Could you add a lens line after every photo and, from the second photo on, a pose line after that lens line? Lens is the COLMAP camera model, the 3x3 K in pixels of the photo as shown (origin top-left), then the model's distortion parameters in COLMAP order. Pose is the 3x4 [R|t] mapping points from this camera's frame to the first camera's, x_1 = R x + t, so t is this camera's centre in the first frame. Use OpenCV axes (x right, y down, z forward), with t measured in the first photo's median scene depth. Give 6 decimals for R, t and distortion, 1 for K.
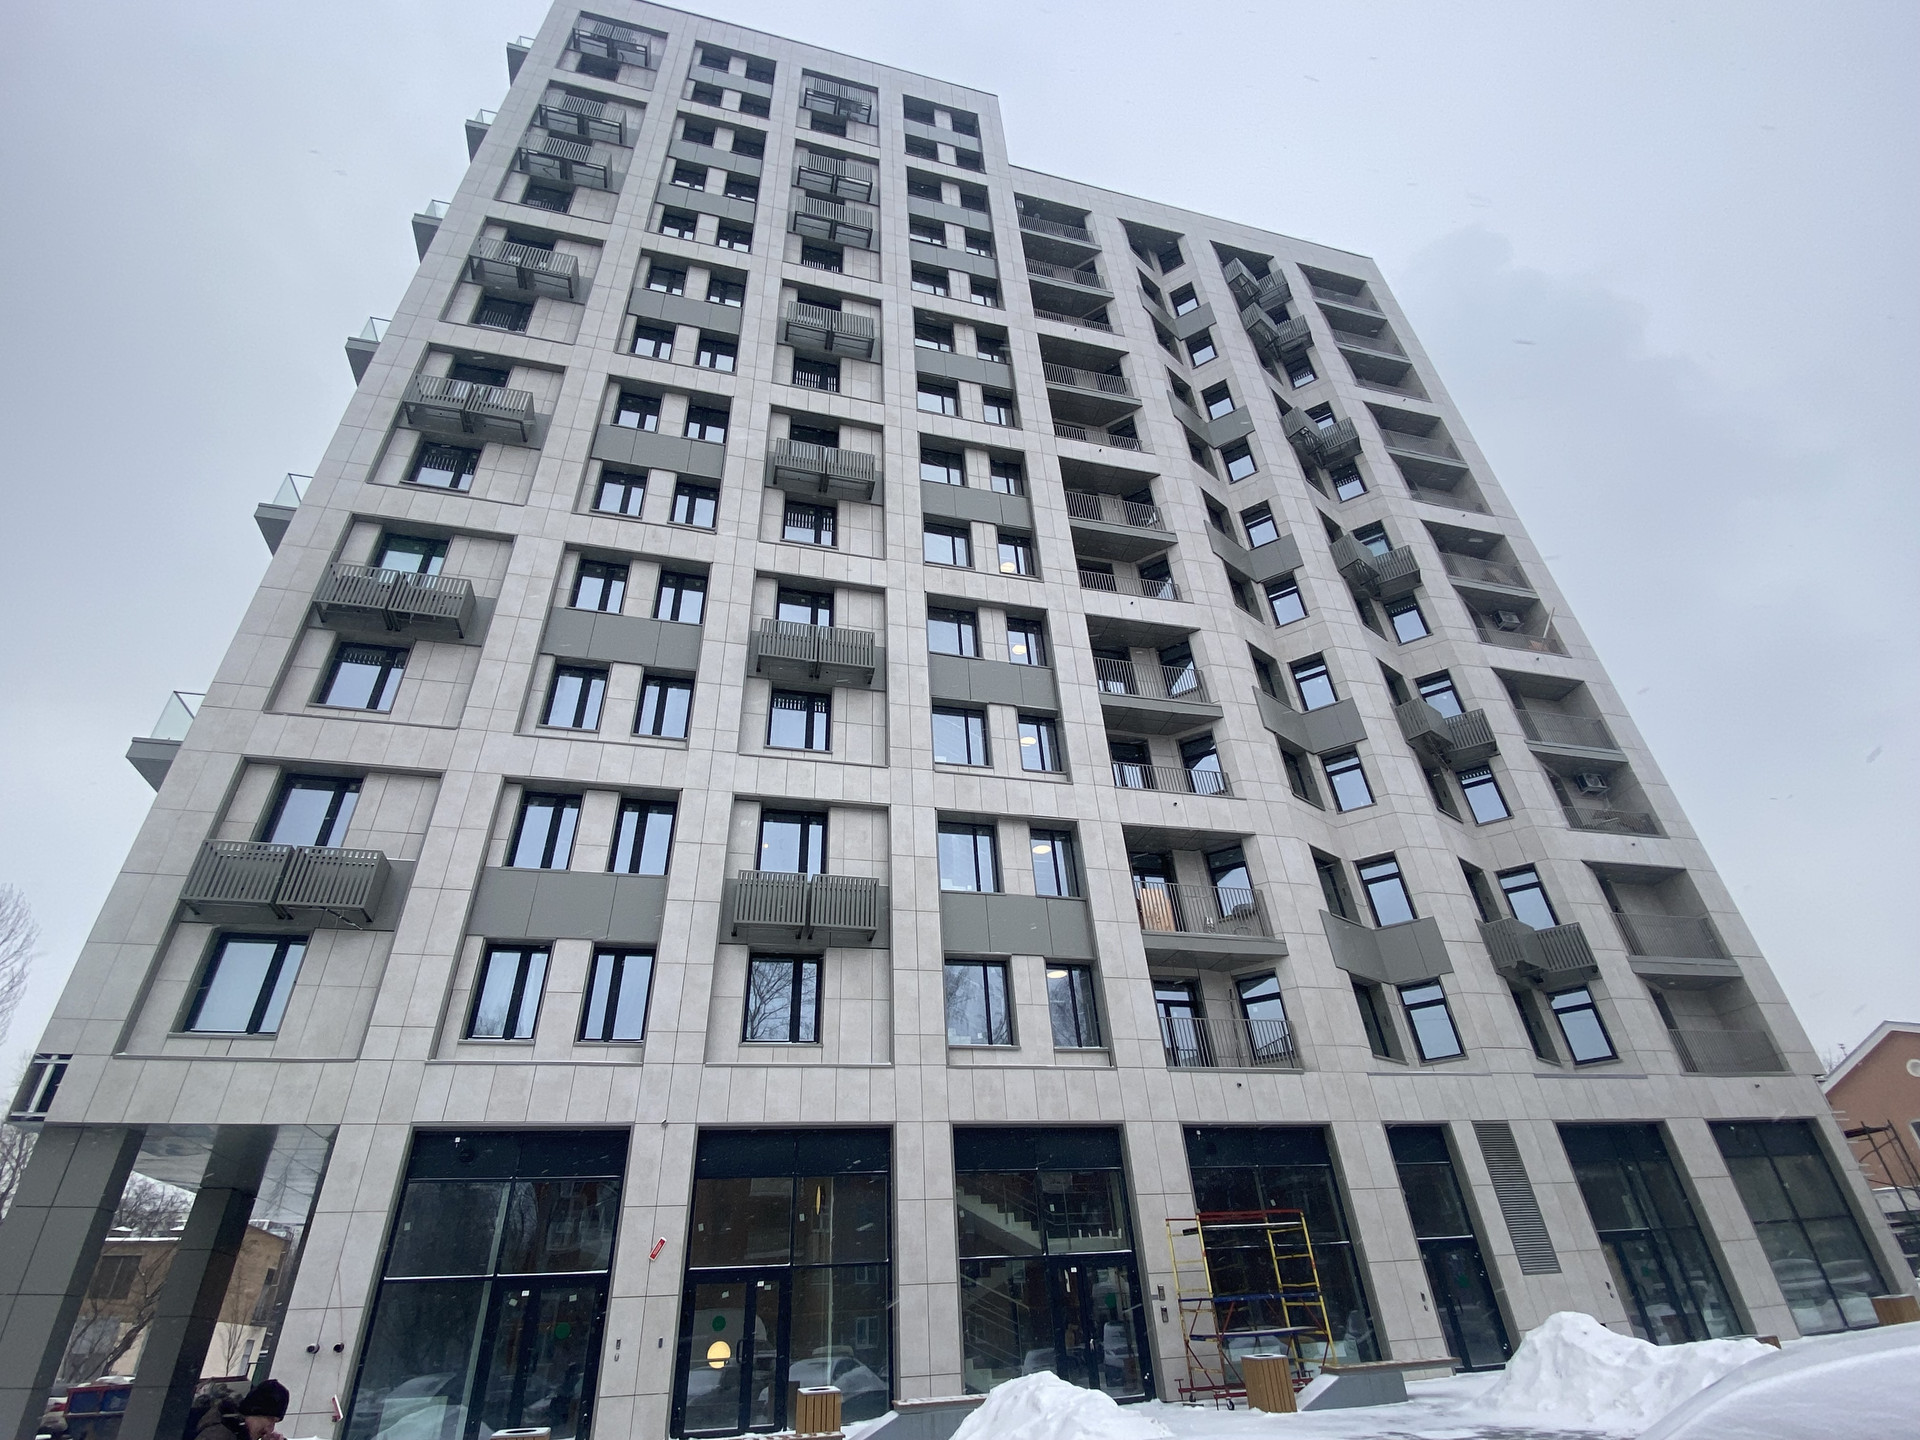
lens RADIAL K [[908.1, 0, 960.0], [0, 908.1, 720.0], [0, 0, 1]] dist [-0.029372, -0.000112]
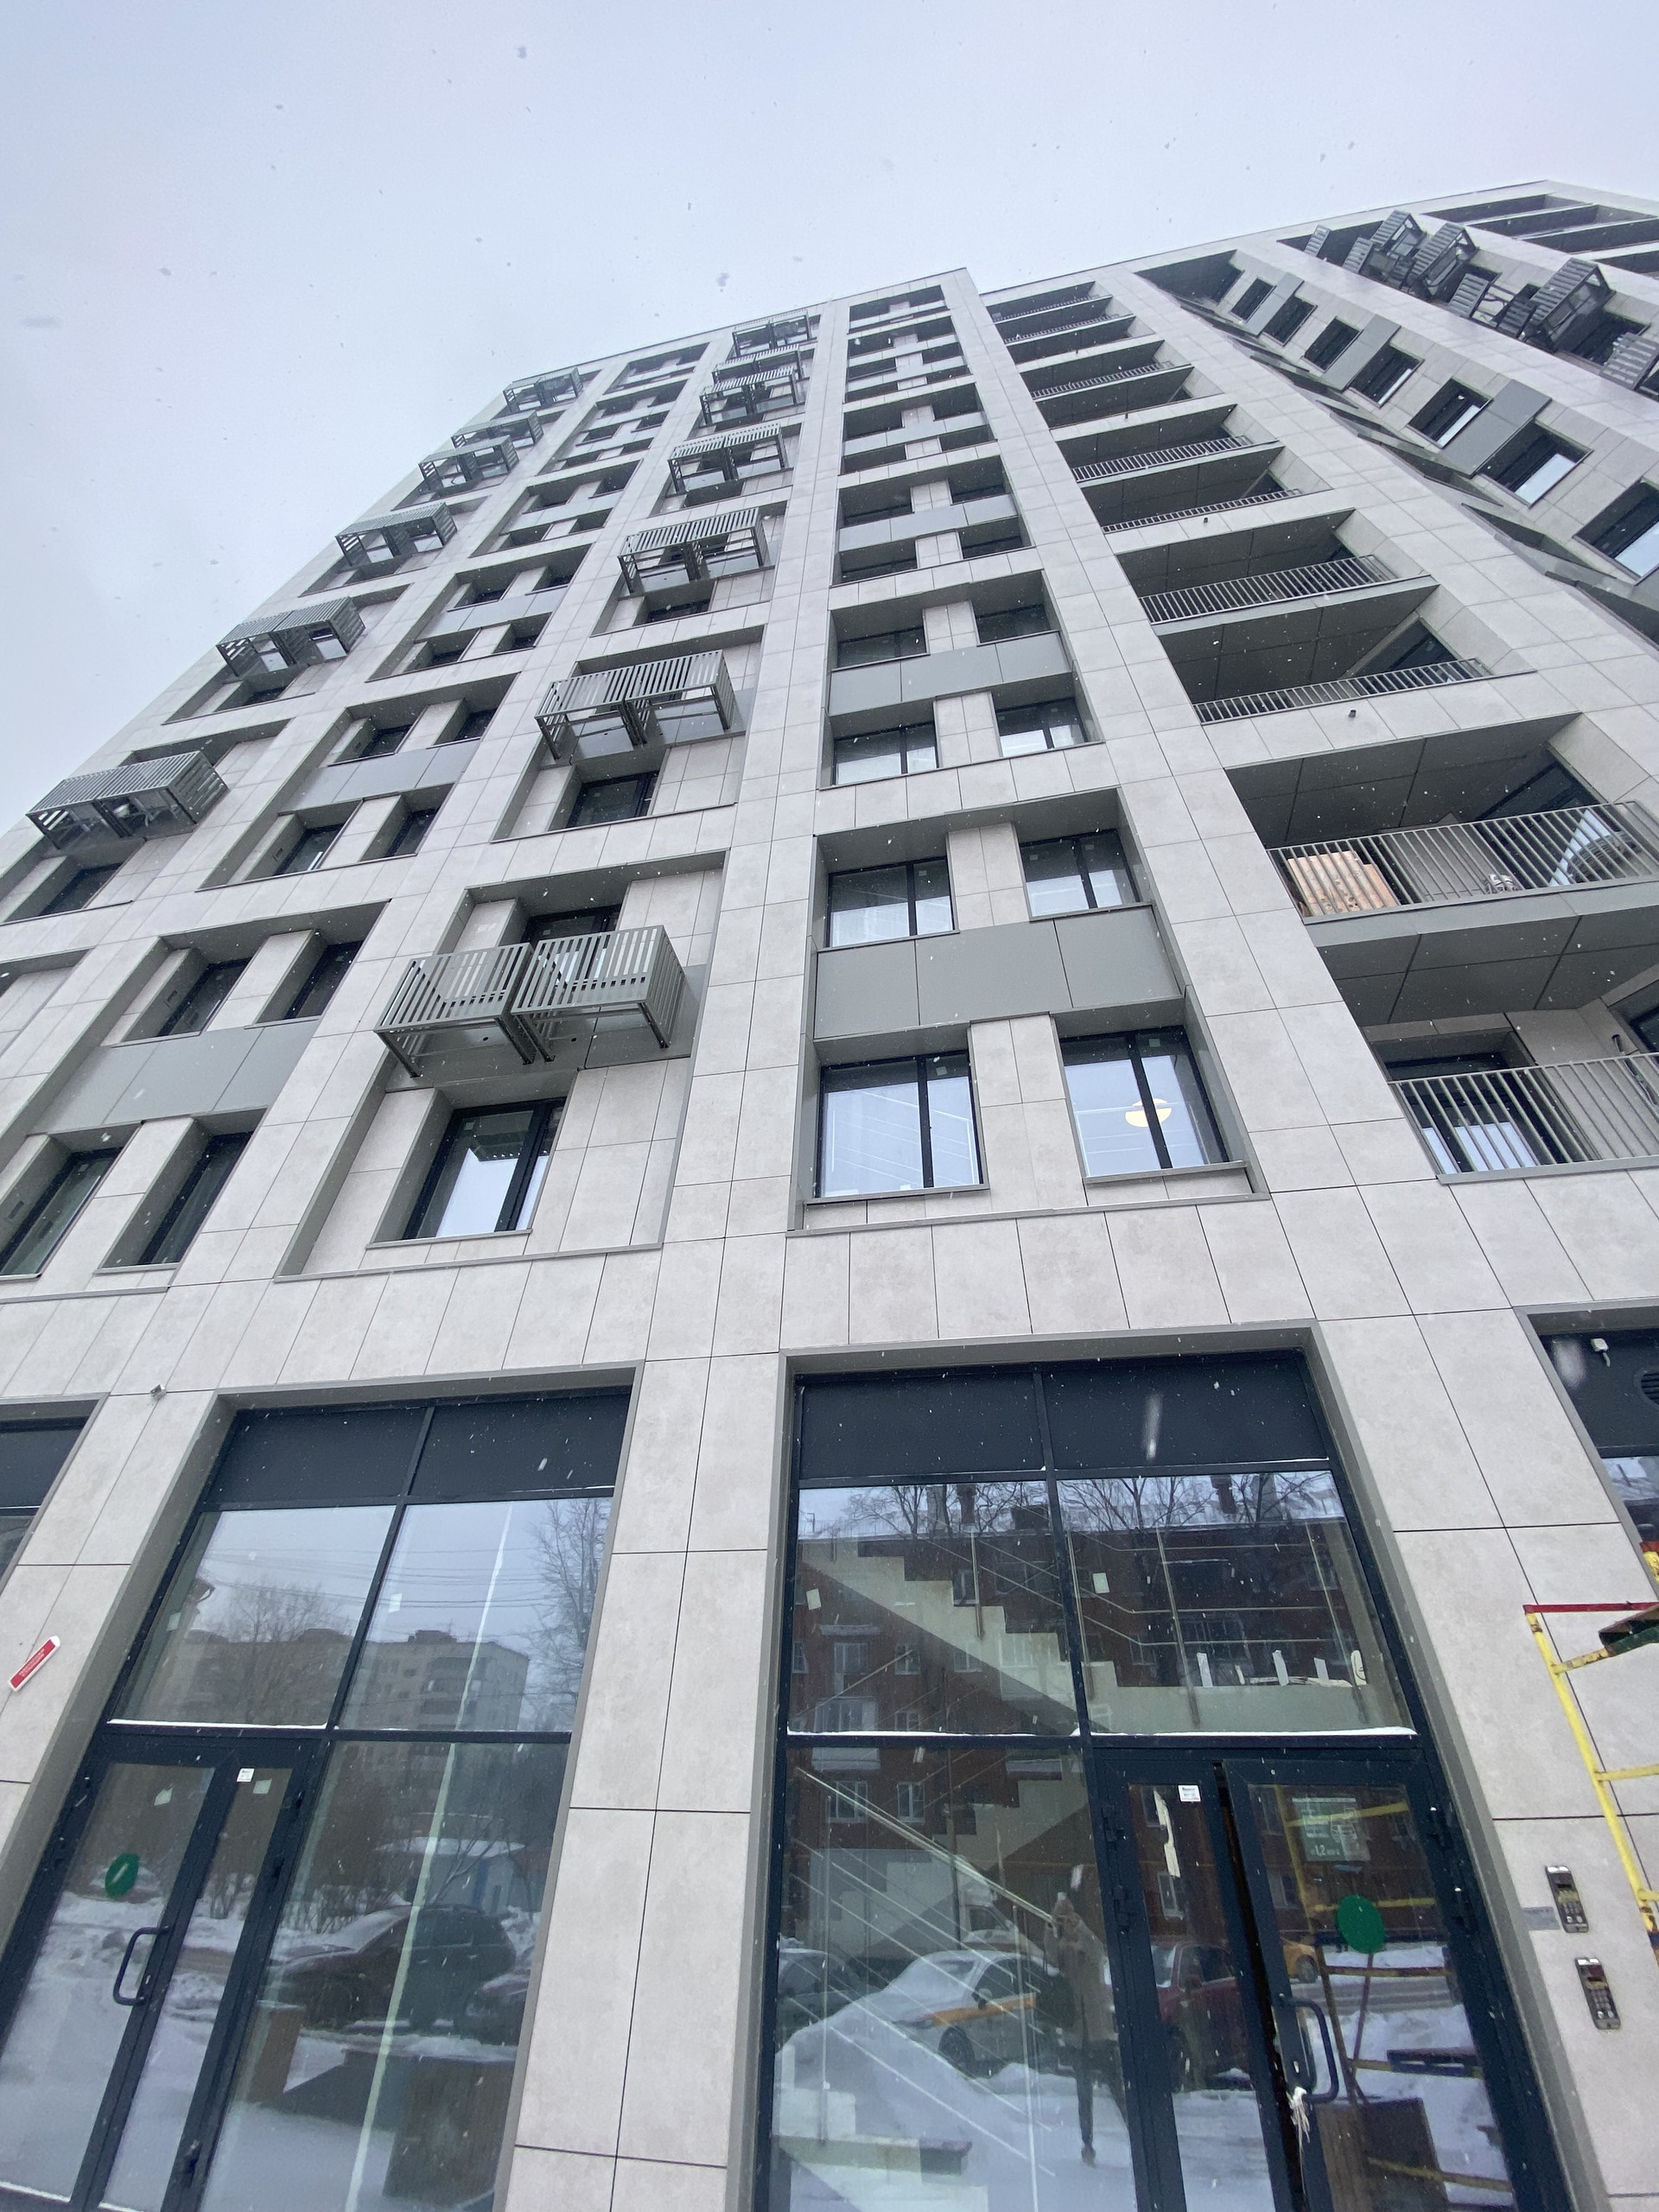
lens RADIAL K [[930.2, 0, 829.5], [0, 930.2, 1106.0], [0, 0, 1]] dist [0.000377, -0.014681]
pose [[0.896532, -0.231193, -0.377862, 0.179799], [0.181522, 0.969834, -0.162699, 0.414252], [0.404079, 0.077275, 0.911454, 0.648202]]
